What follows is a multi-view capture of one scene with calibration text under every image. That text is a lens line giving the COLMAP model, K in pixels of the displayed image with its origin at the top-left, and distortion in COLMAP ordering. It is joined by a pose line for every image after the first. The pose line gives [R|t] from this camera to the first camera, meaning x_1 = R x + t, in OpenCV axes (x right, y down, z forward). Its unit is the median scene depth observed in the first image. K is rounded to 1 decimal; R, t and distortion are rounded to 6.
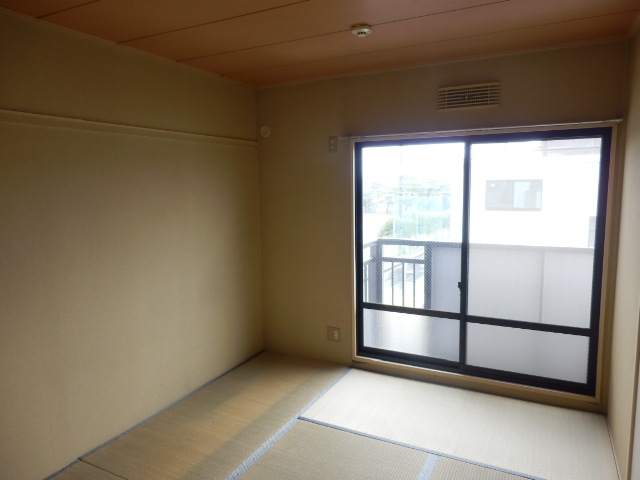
lens RADIAL K [[437.1, 0, 320.0], [0, 437.1, 240.0], [0, 0, 1]] dist [-0.002451, -0.000406]
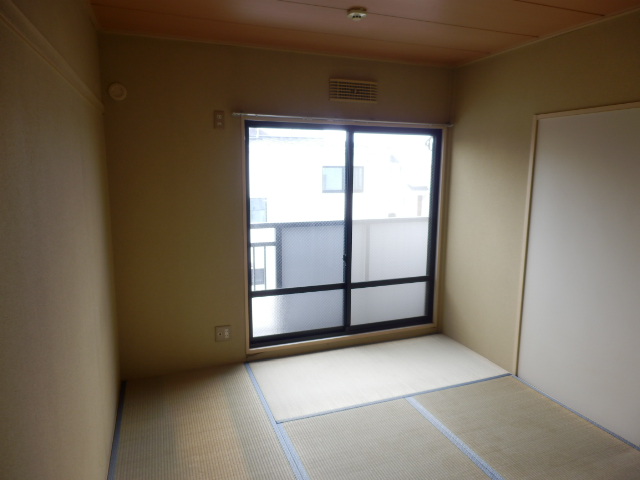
lens RADIAL K [[443.7, 0, 320.0], [0, 443.7, 240.0], [0, 0, 1]] dist [0.003713, 0.002197]
pose [[0.671509, -0.100745, 0.734116, -0.536846], [0.075212, 0.994865, 0.067731, -0.024462], [-0.737170, 0.009732, 0.675638, 0.258707]]
